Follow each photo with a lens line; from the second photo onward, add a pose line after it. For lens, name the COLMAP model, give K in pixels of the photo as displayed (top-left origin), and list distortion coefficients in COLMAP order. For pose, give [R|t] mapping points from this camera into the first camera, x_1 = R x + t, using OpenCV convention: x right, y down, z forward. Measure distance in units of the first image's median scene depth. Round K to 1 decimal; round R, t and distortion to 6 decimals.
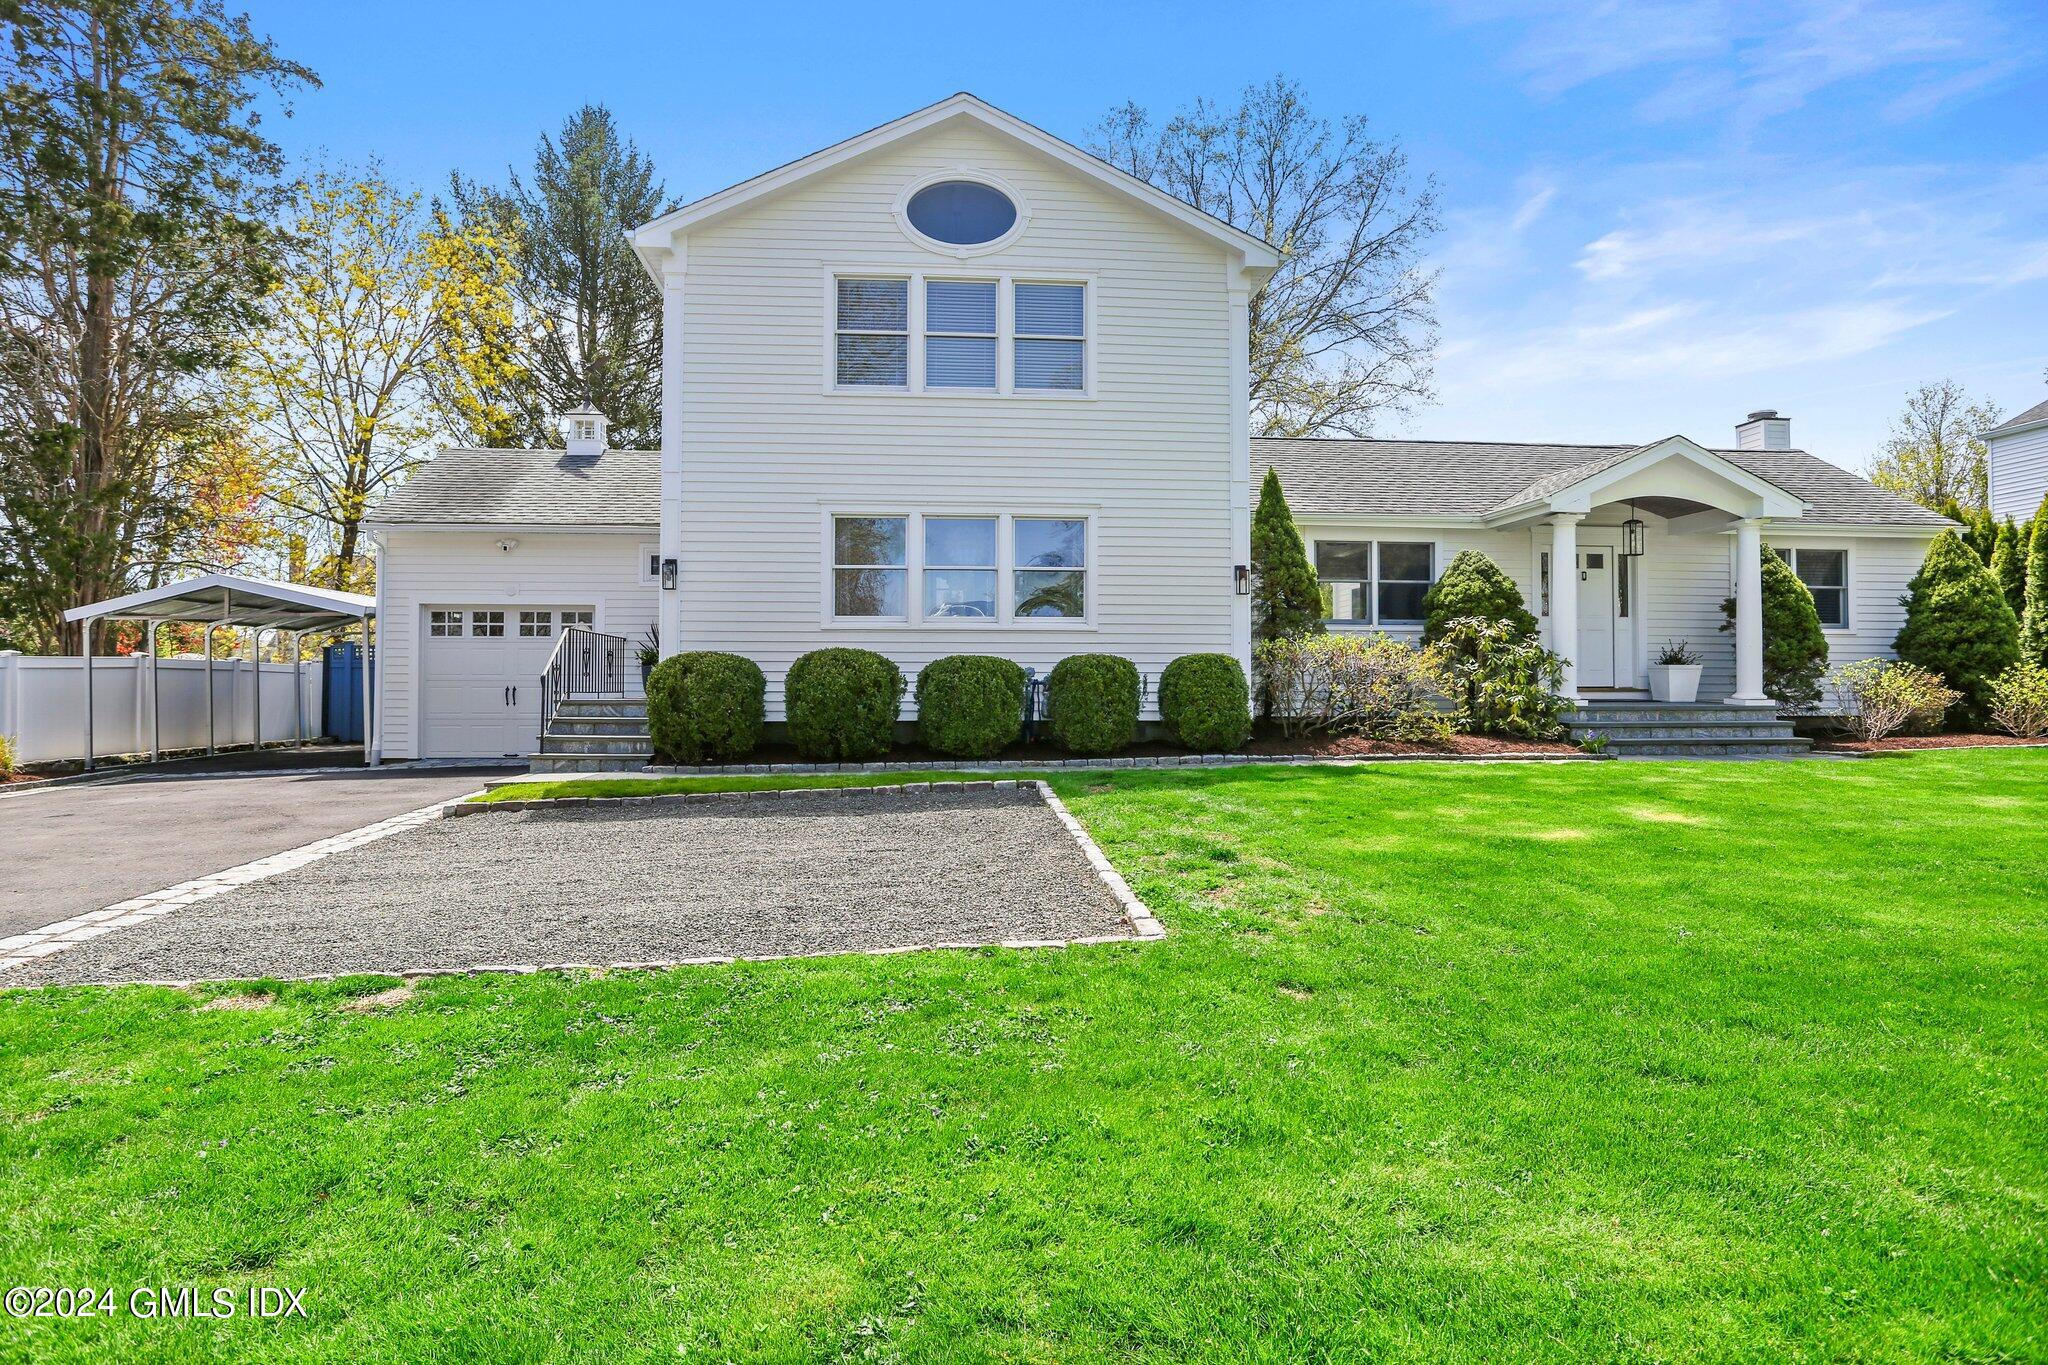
lens RADIAL K [[1232.2, 0, 1024.0], [0, 1232.2, 682.5], [0, 0, 1]] dist [-0.068112, 0.000190]
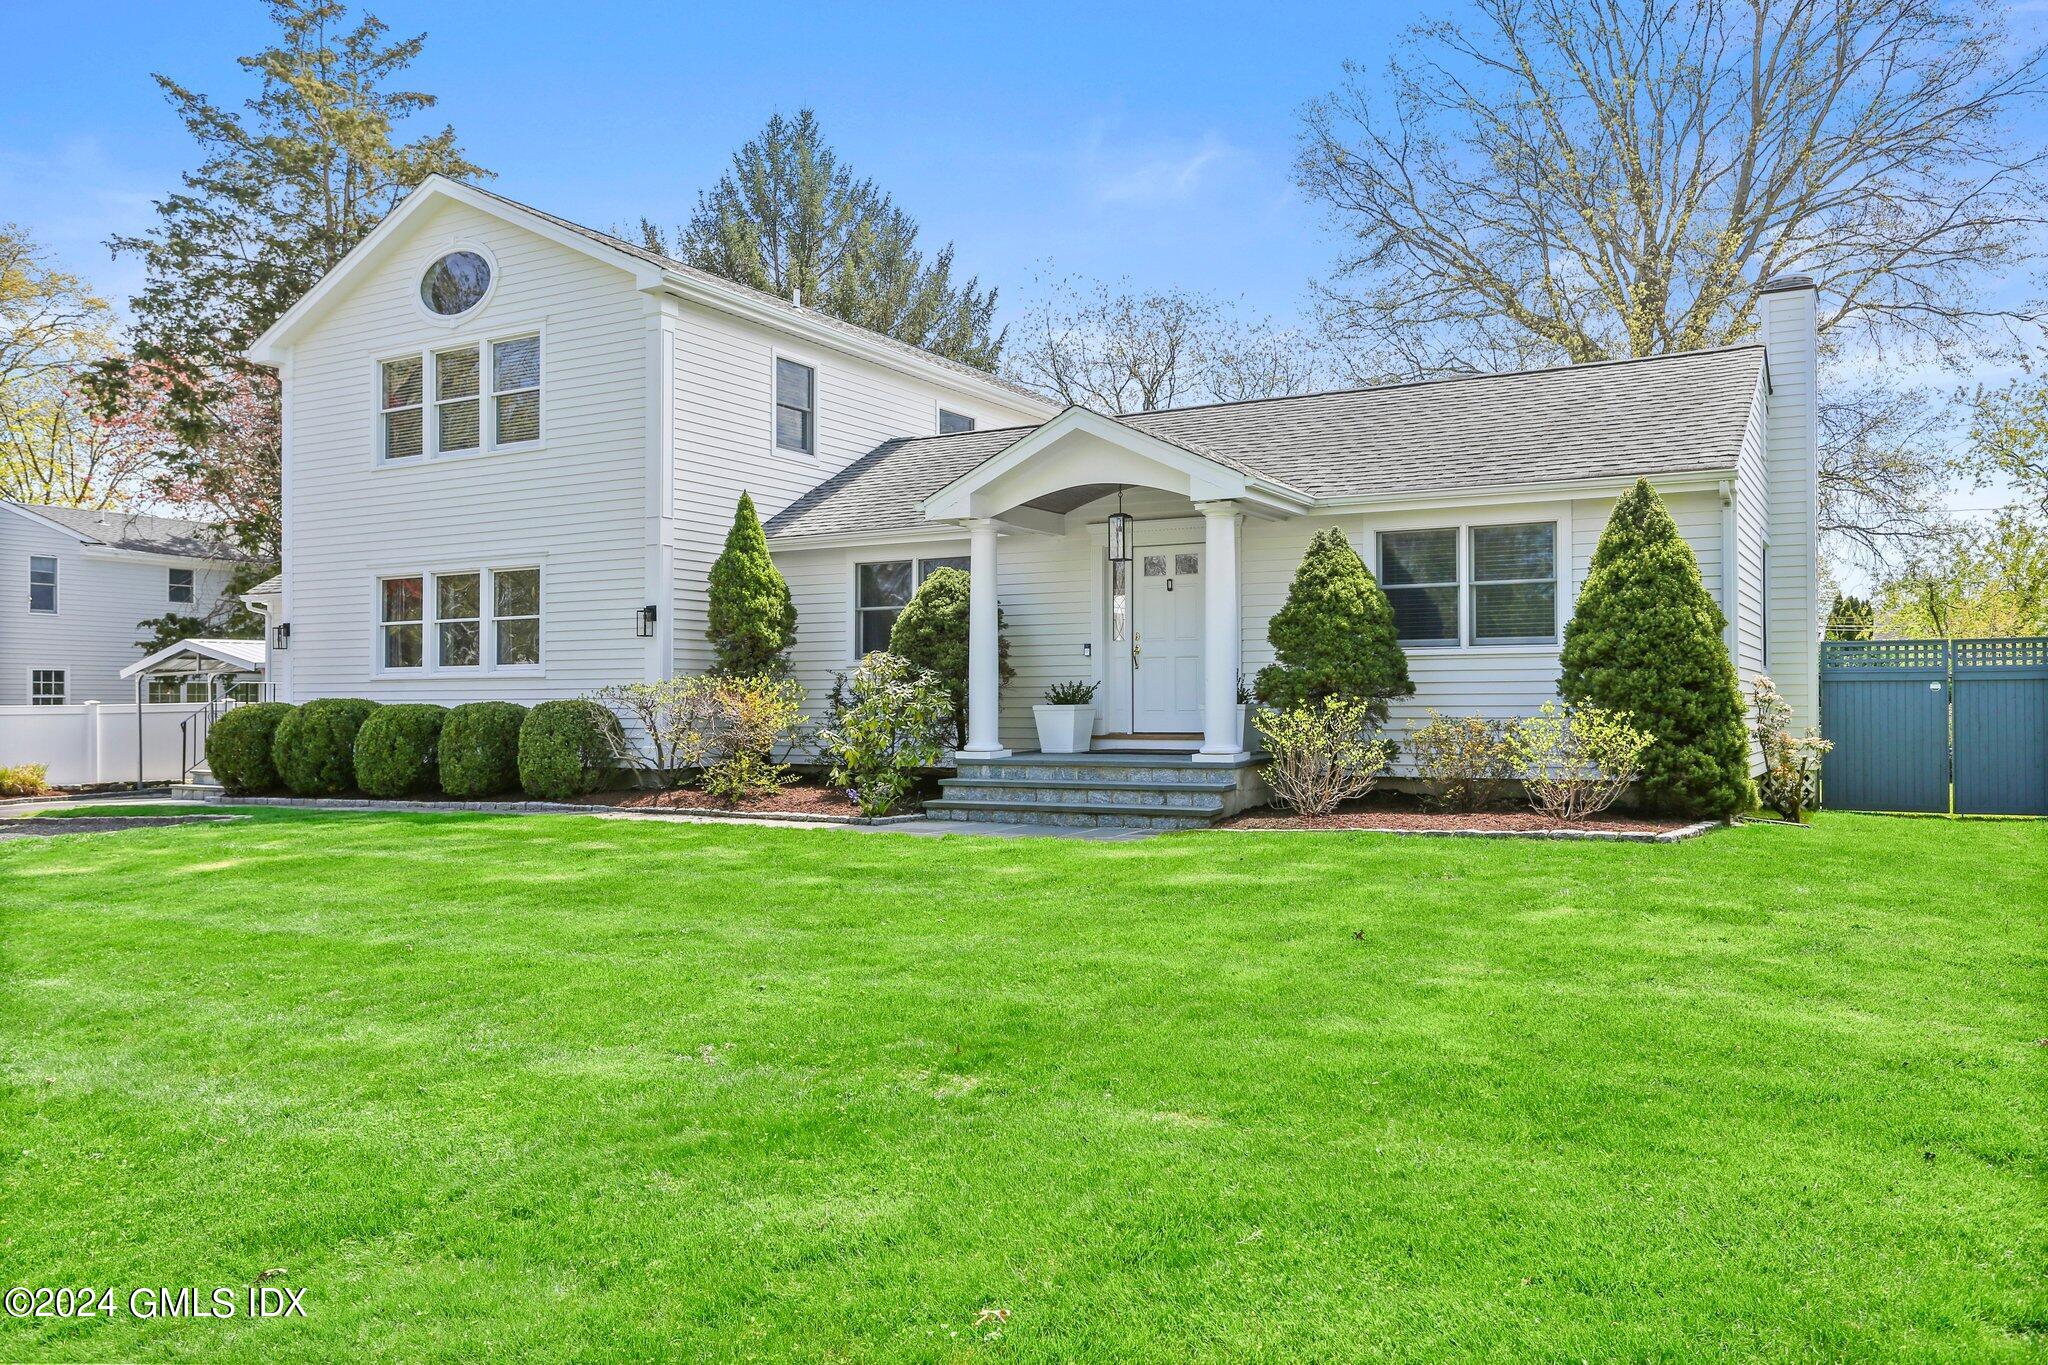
lens RADIAL K [[1564.0, 0, 1023.7], [0, 1564.0, 723.5], [0, 0, 1]] dist [-0.000118, 0.000295]
pose [[0.798735, 0.001445, -0.601681, 1.150740], [0.002061, 0.999985, 0.005138, -0.009444], [0.601680, -0.005343, 0.798720, 0.207490]]
